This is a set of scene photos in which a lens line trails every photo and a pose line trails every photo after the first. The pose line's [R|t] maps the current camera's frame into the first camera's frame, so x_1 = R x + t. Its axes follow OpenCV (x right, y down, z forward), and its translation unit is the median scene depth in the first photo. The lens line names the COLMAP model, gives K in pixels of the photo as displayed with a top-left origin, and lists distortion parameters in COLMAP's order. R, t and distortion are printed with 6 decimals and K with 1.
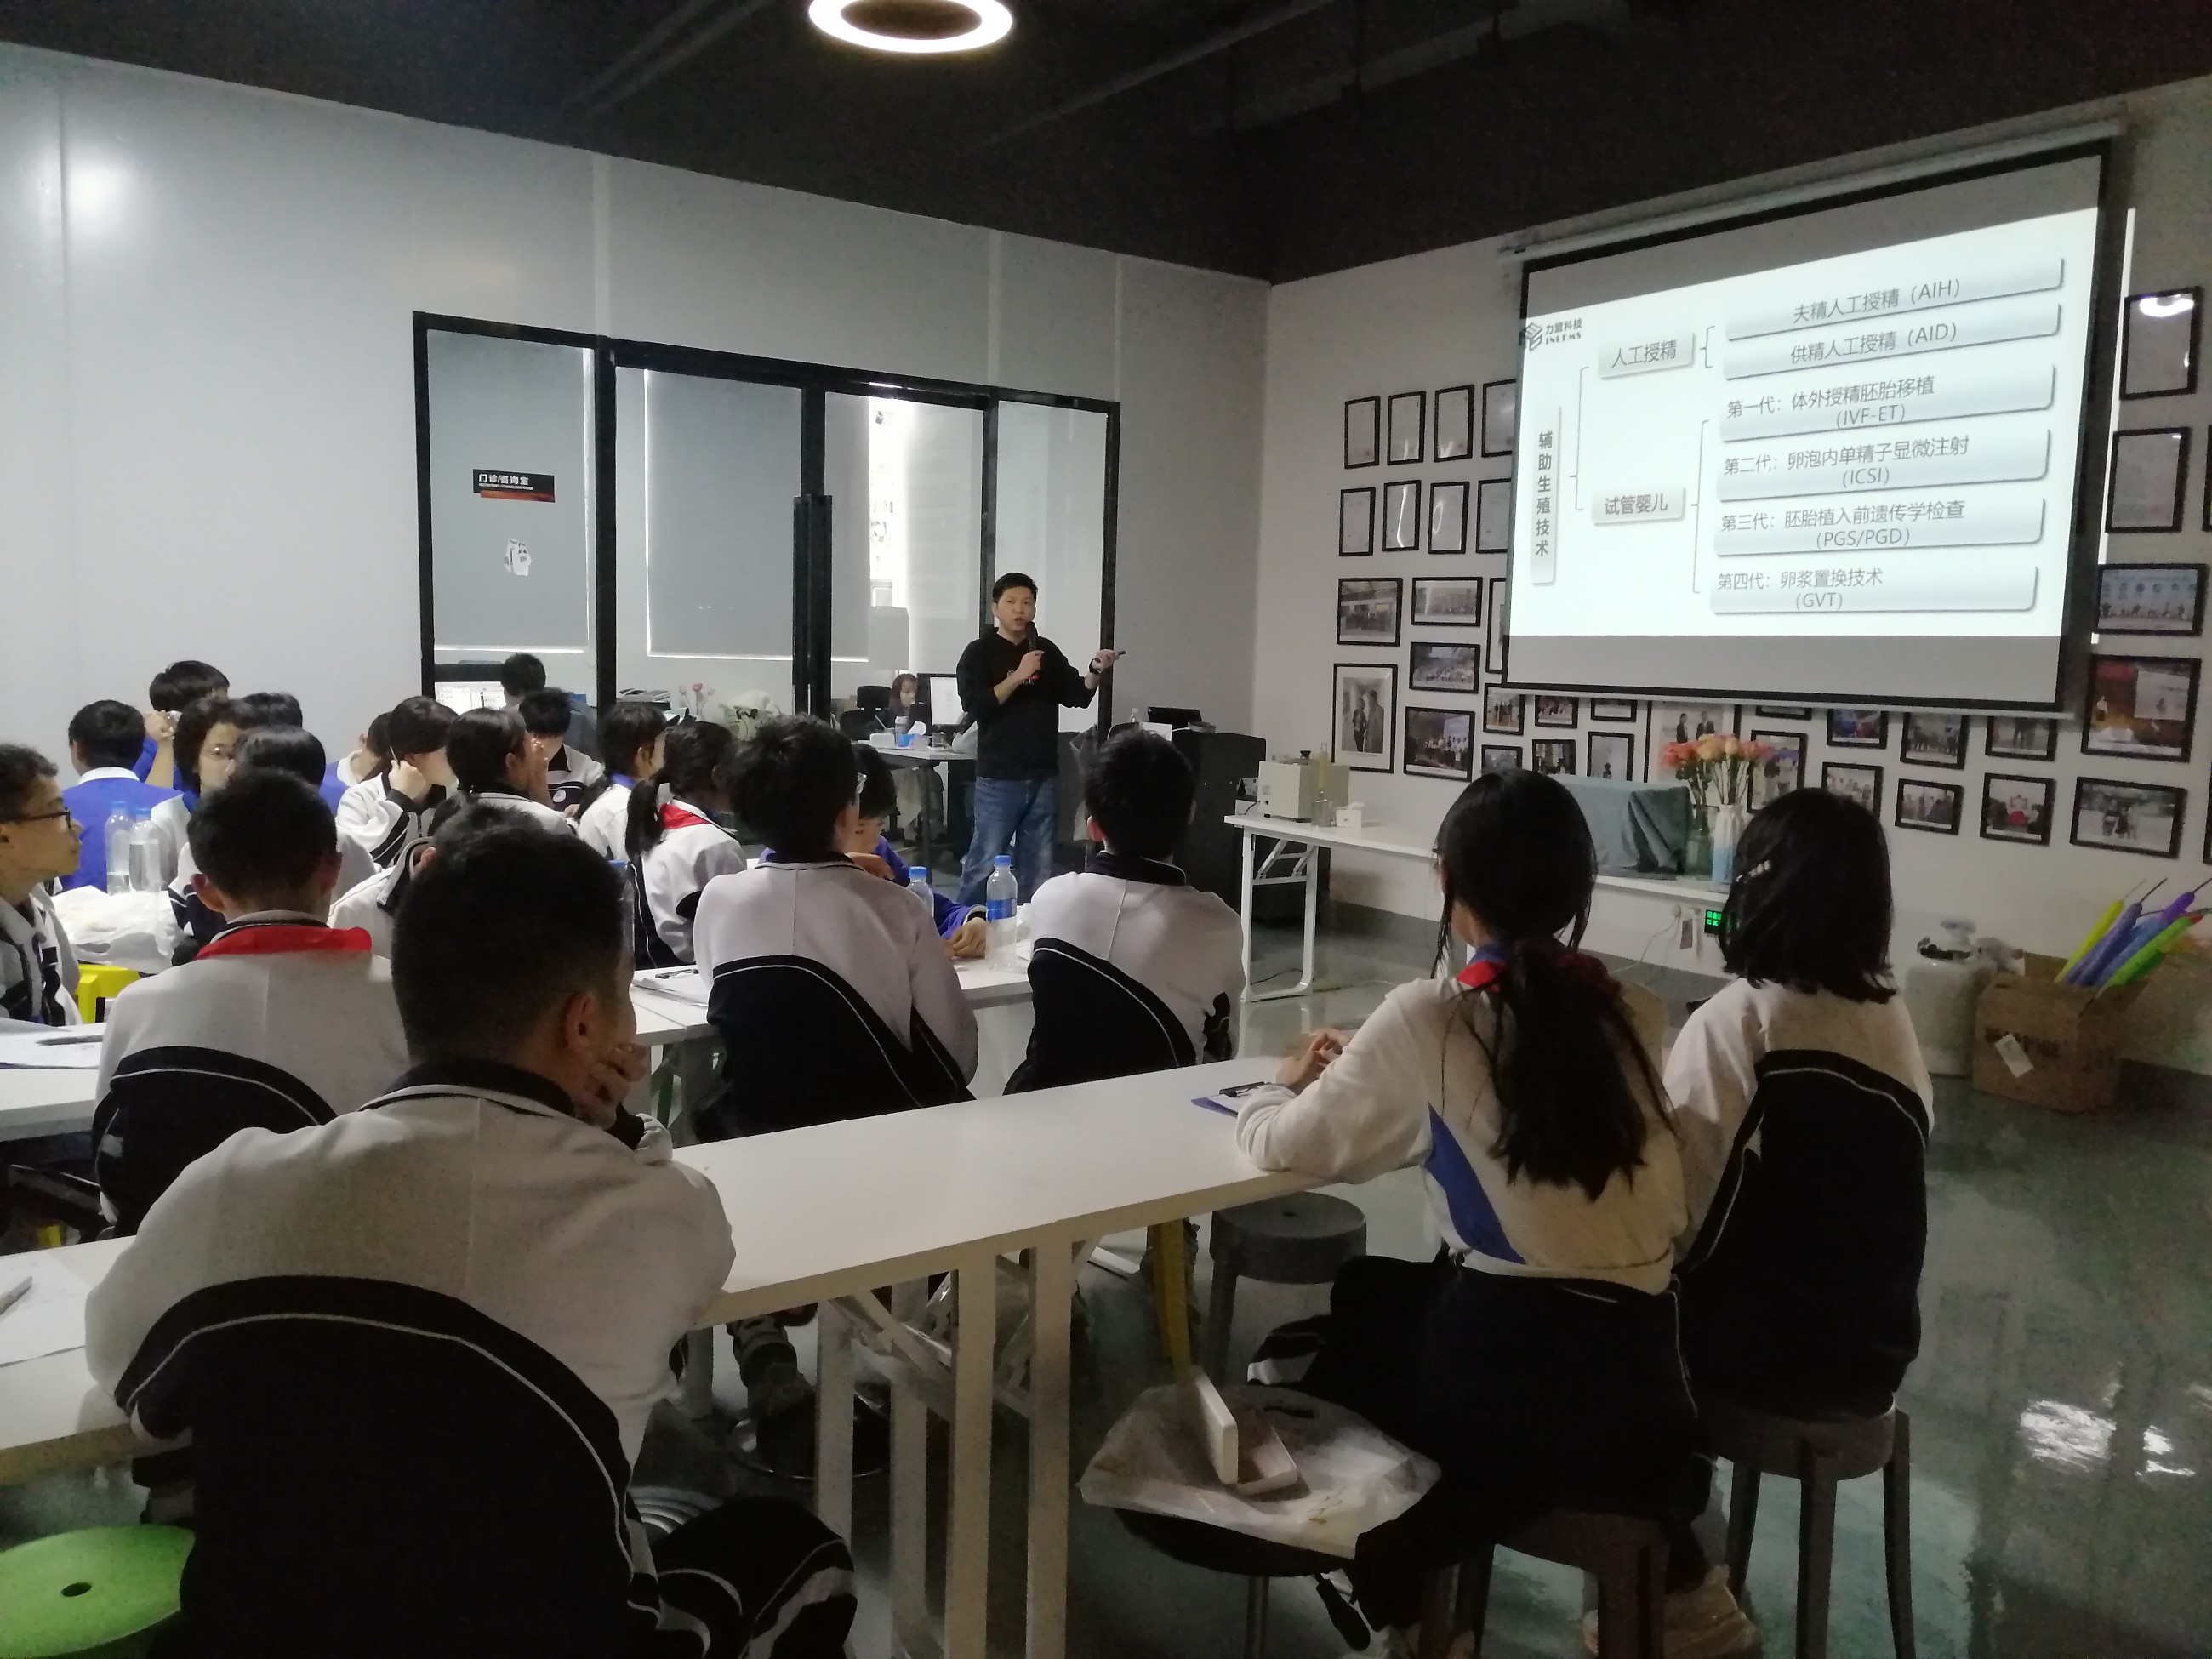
lens RADIAL K [[1723.6, 0, 1105.0], [0, 1723.6, 826.6], [0, 0, 1]] dist [0.036263, -0.019409]
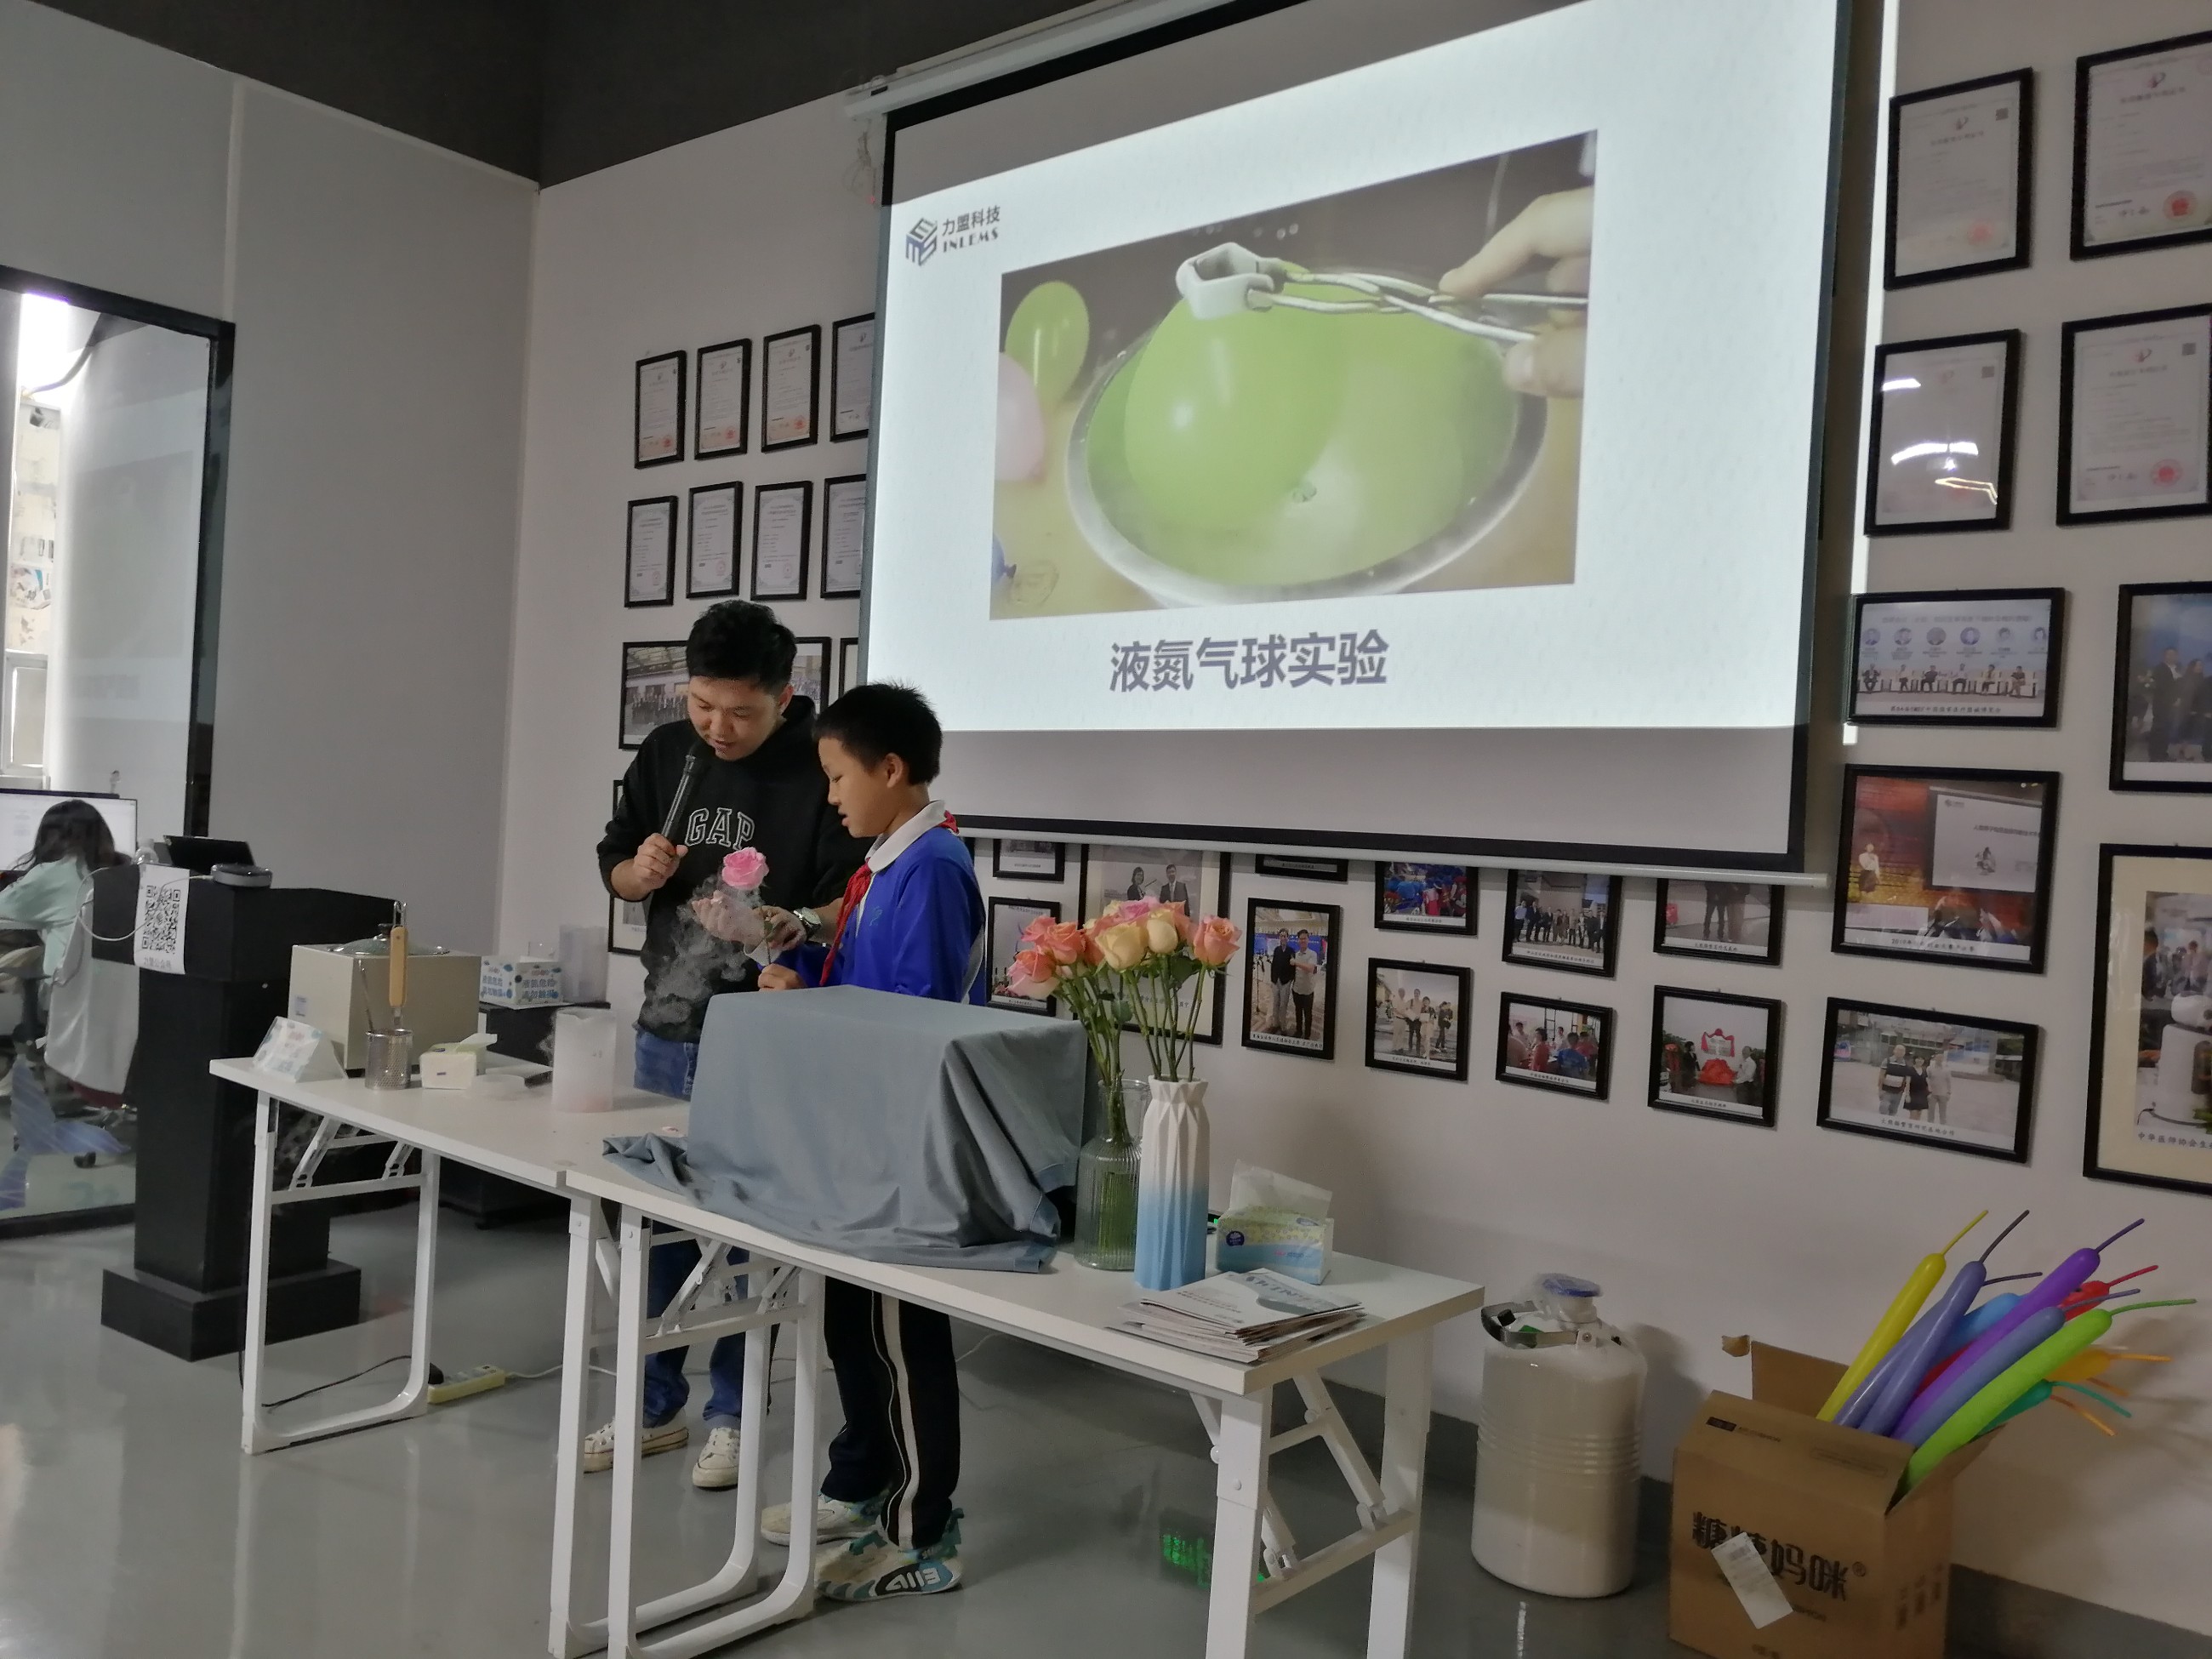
lens RADIAL K [[1723.6, 0, 1088.6], [0, 1723.6, 834.8], [0, 0, 1]] dist [0.036263, -0.019409]
pose [[0.968827, 0.024734, 0.246501, 0.198800], [-0.001966, 0.995740, -0.092188, -0.026480], [-0.247731, 0.088829, 0.964748, 0.507074]]
